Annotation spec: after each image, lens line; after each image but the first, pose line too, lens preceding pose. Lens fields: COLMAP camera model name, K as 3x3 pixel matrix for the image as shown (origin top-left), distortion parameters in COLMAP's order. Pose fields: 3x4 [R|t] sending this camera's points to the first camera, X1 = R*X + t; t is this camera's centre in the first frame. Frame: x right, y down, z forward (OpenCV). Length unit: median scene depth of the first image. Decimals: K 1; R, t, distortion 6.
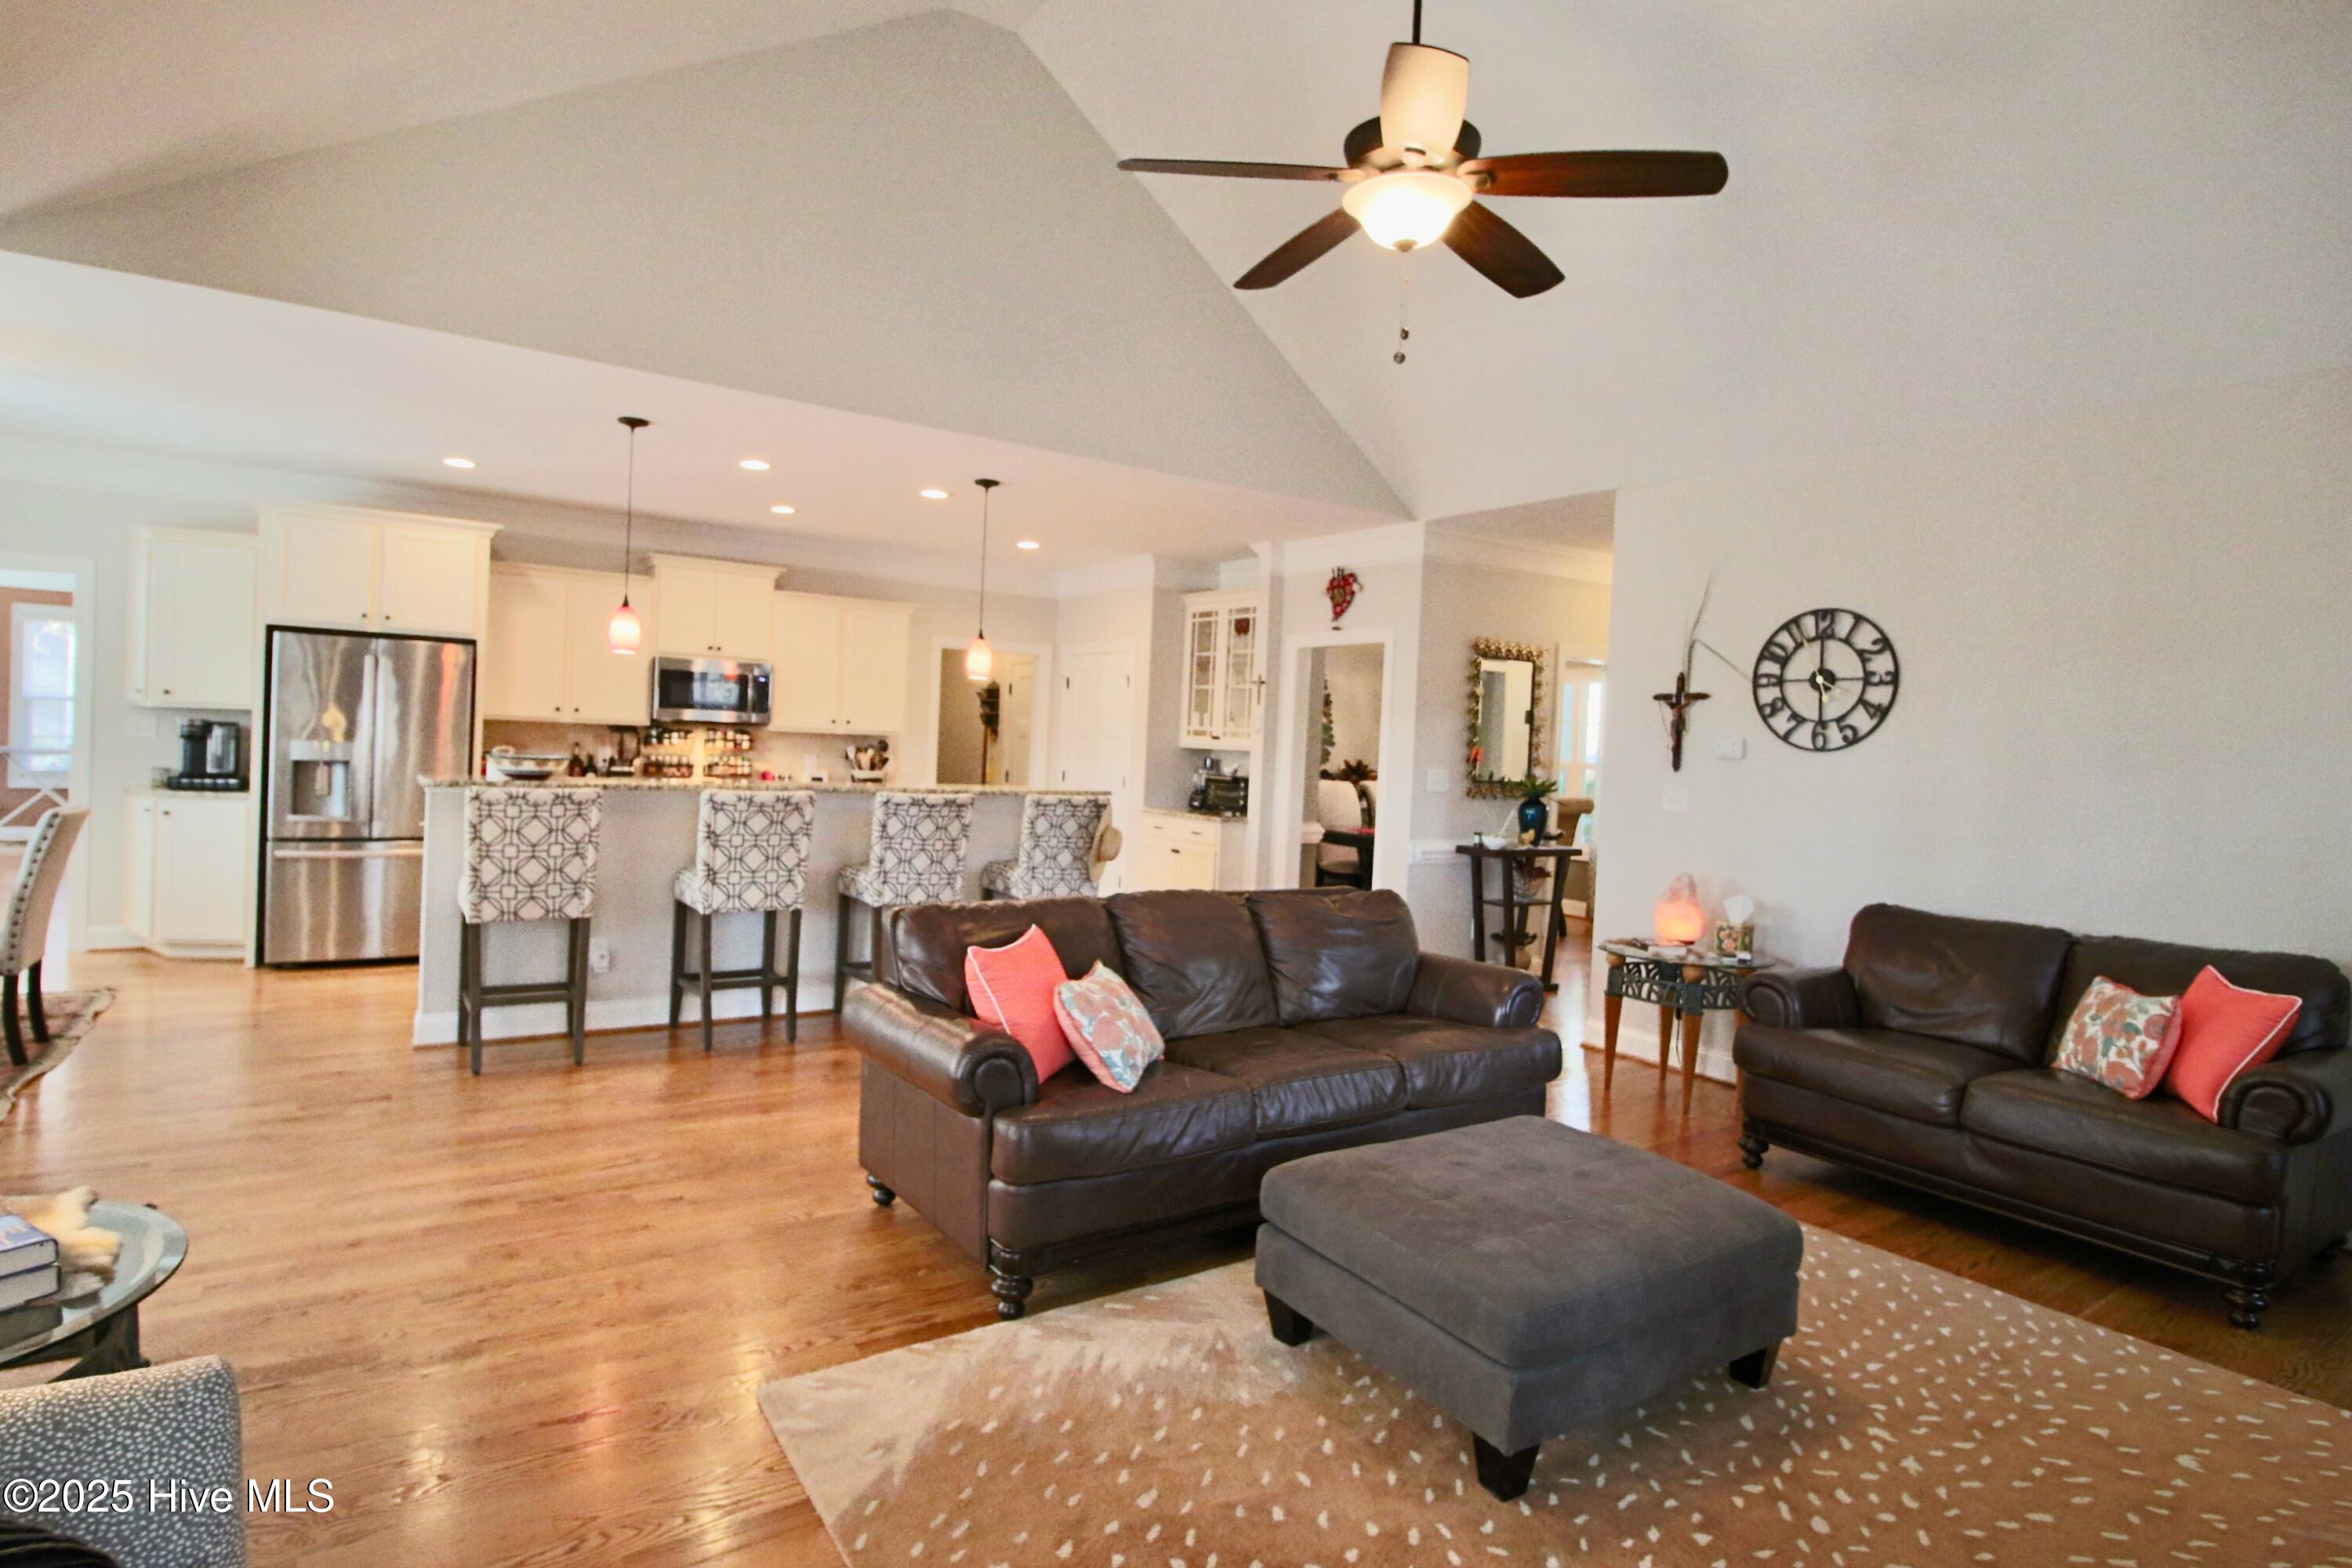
lens RADIAL K [[1202.9, 0, 1165.4], [0, 1202.9, 765.1], [0, 0, 1]] dist [0.001594, -0.015463]
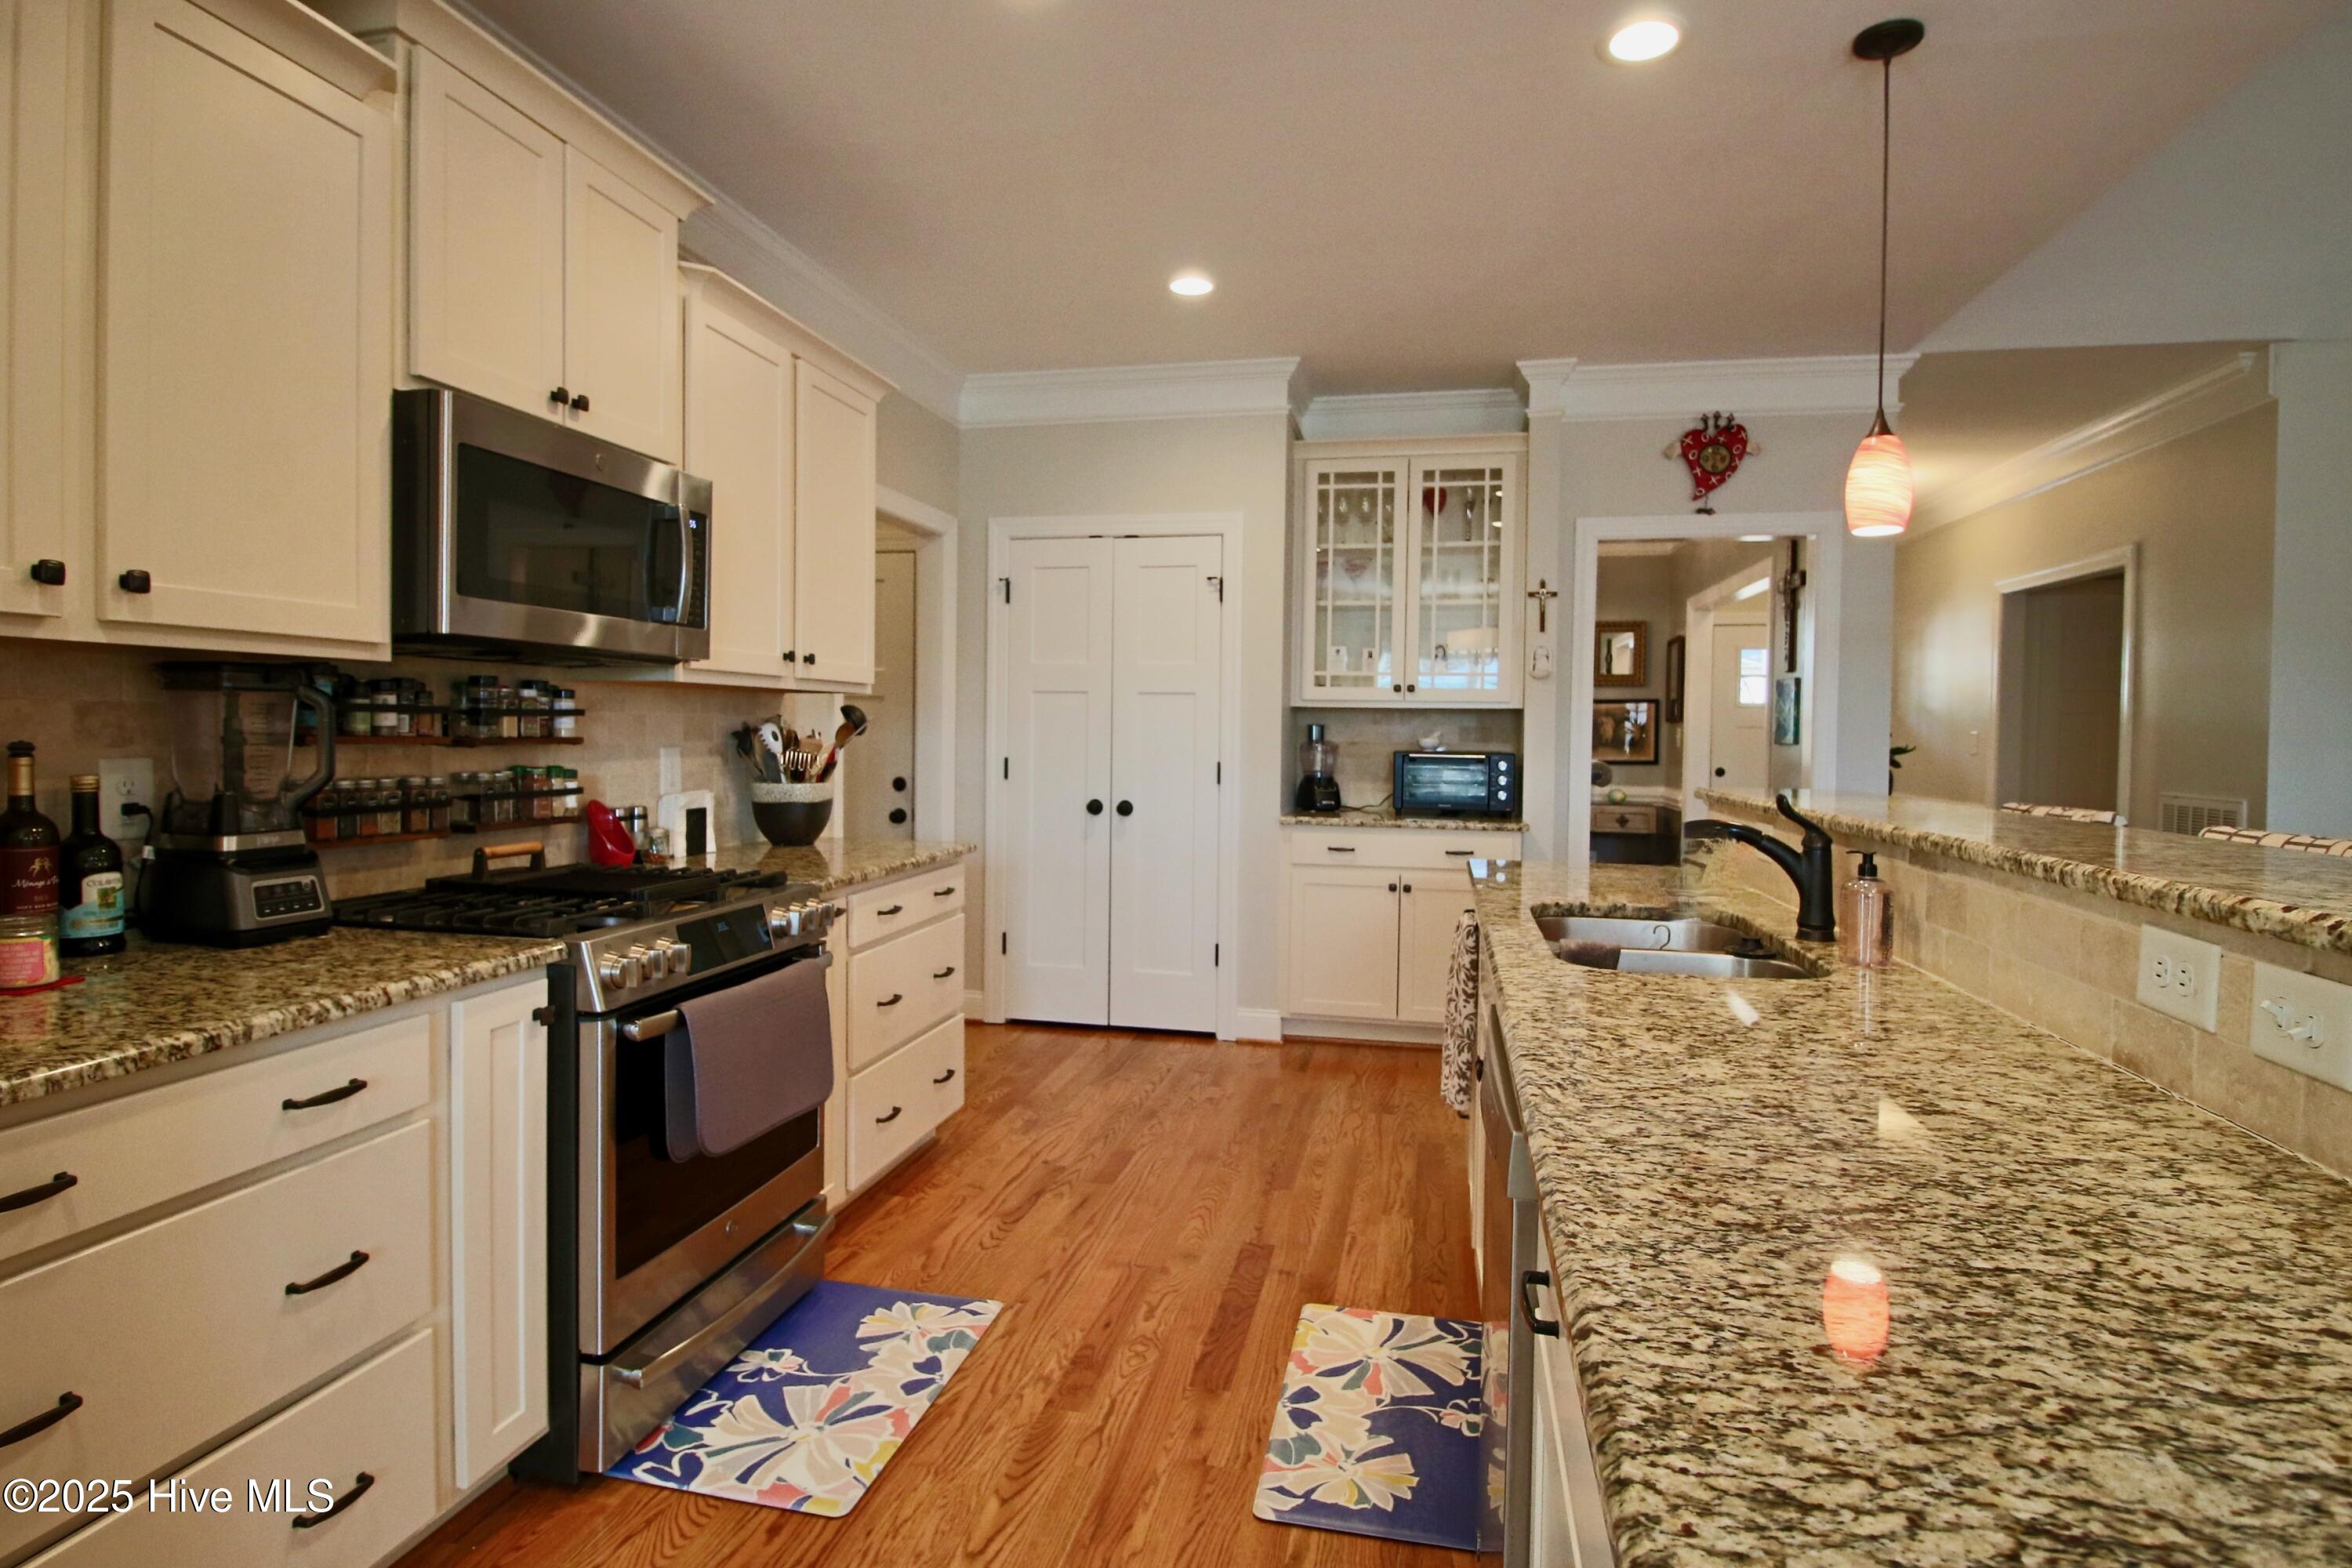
lens RADIAL K [[1202.9, 0, 1171.4], [0, 1202.9, 760.3], [0, 0, 1]] dist [0.001594, -0.015463]
pose [[0.727422, -0.052708, 0.684163, -0.511735], [0.033450, 0.998584, 0.041366, -0.017898], [-0.685374, -0.007205, 0.728155, 0.739551]]
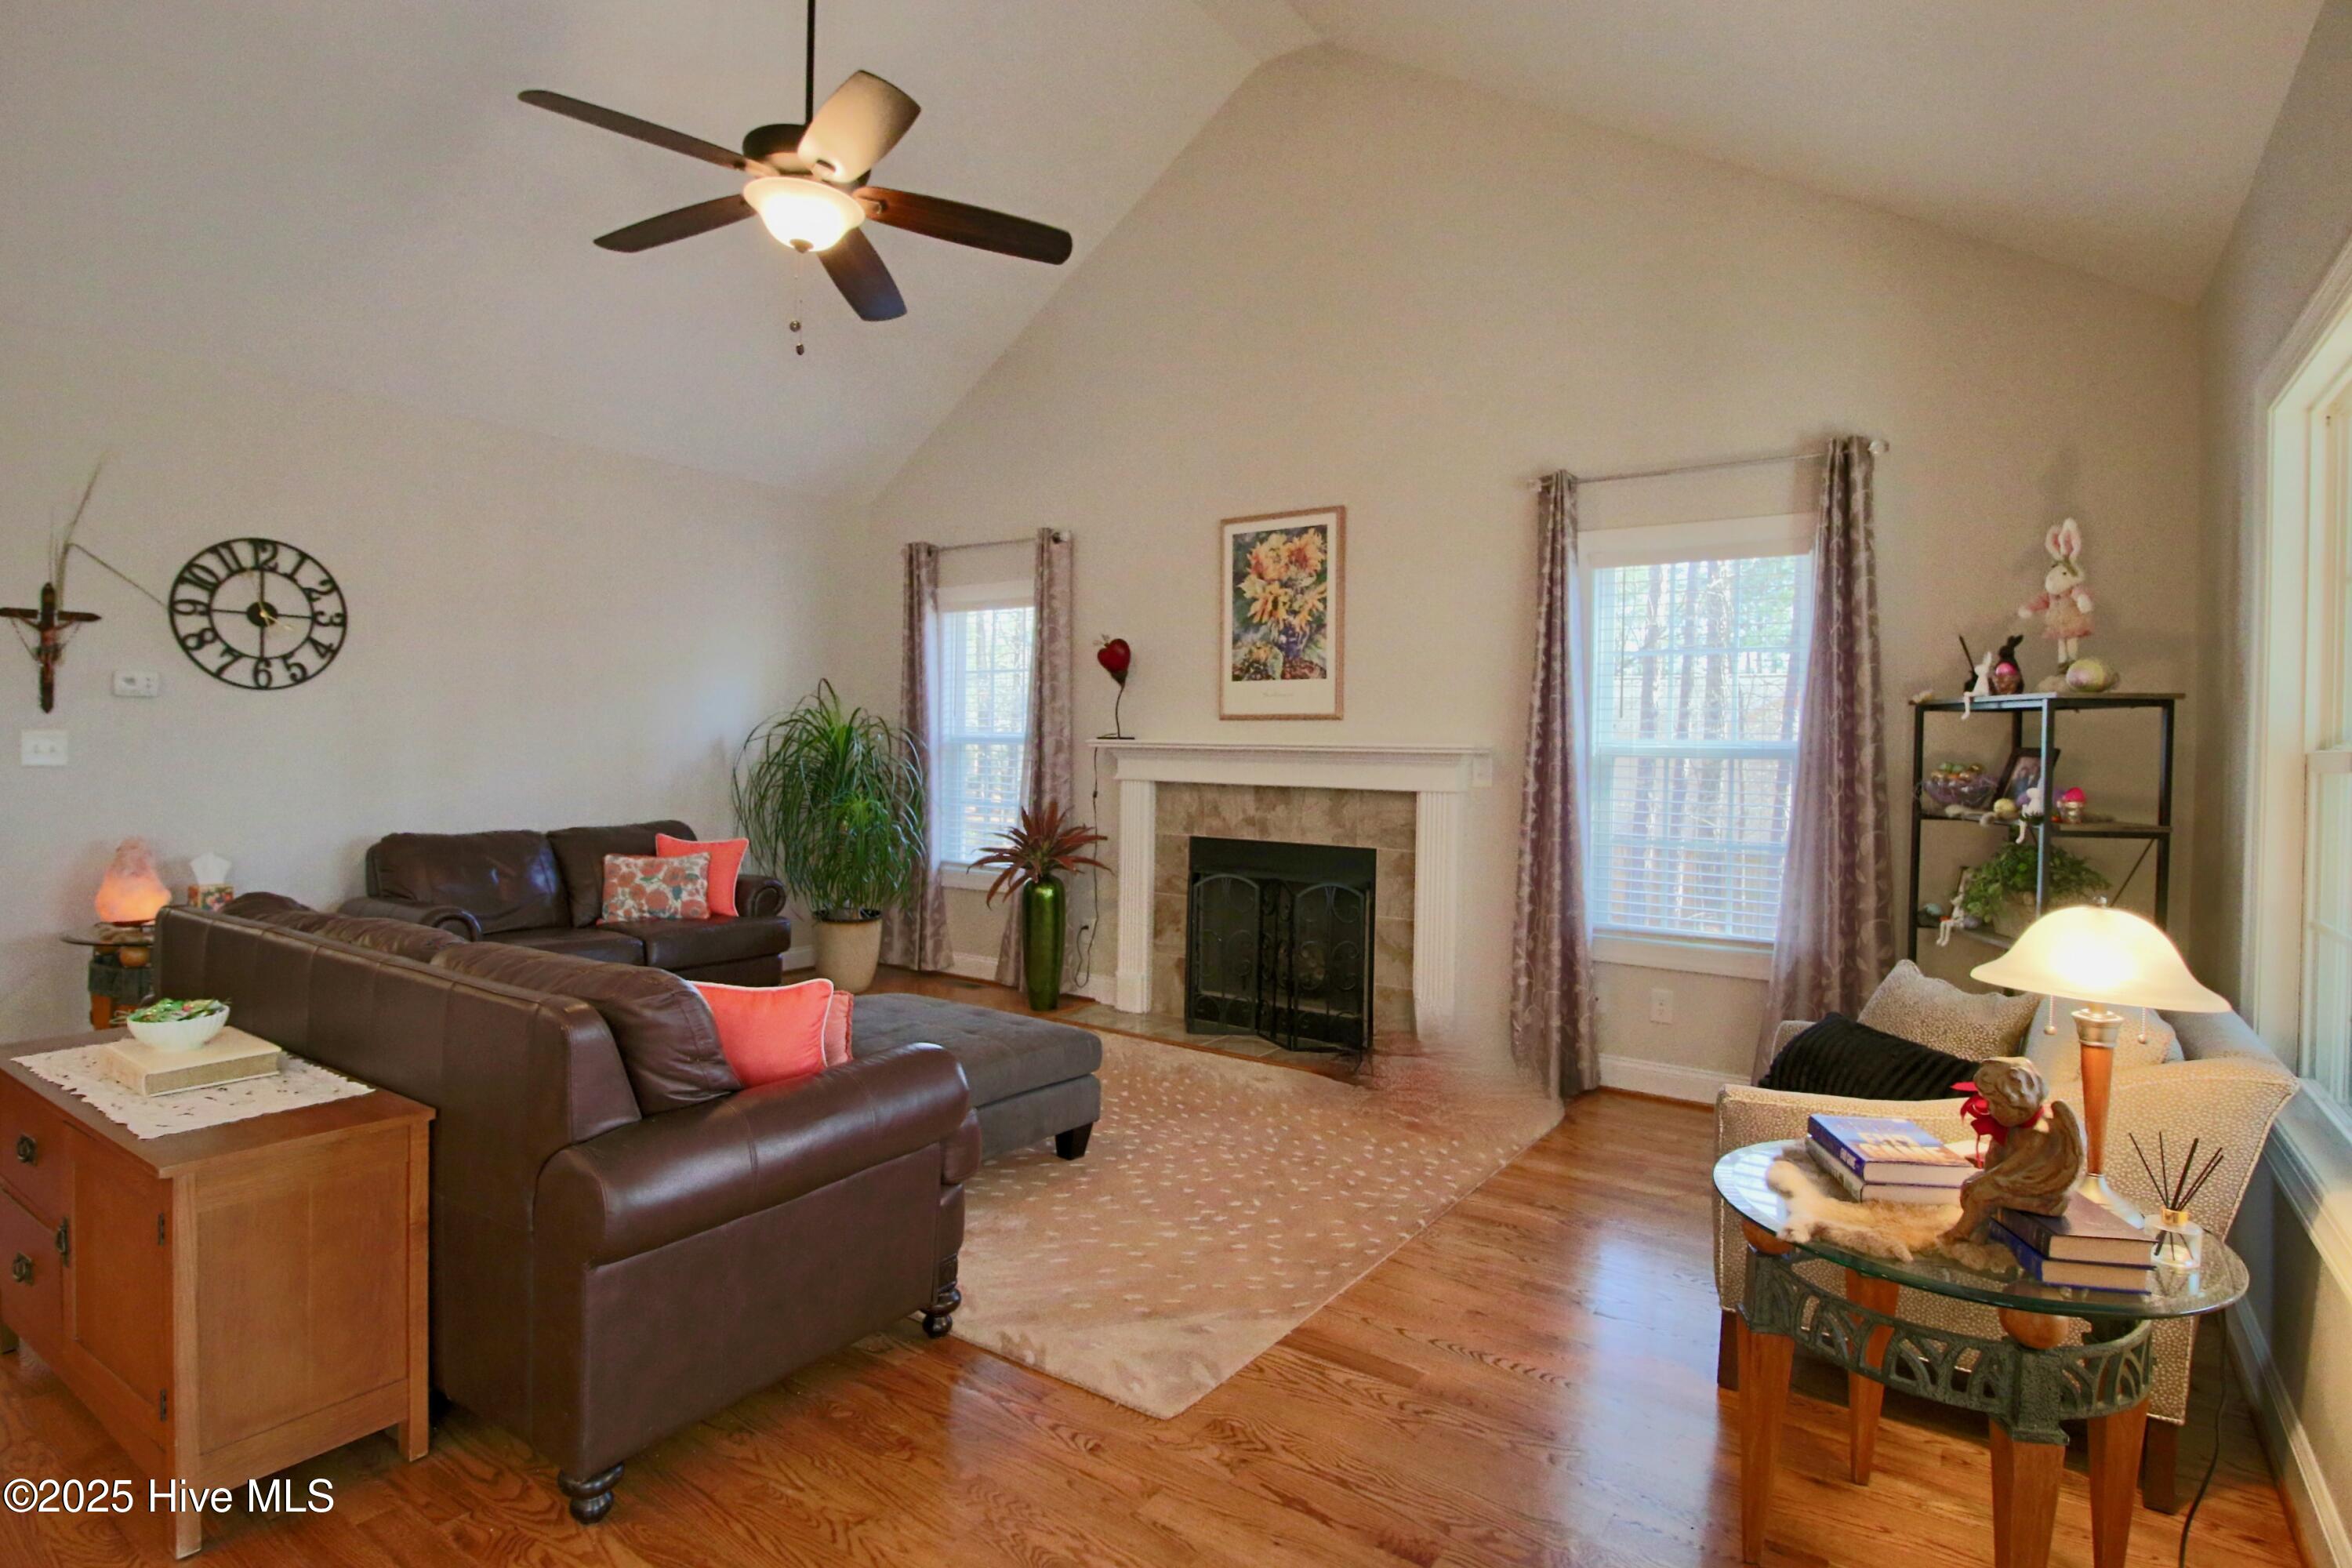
lens RADIAL K [[1202.9, 0, 1168.3], [0, 1202.9, 760.3], [0, 0, 1]] dist [0.001594, -0.015463]
pose [[-0.354027, -0.060284, 0.933290, -0.401998], [-0.016917, 0.998170, 0.058058, -0.015335], [-0.935082, 0.004766, -0.354399, 0.451280]]
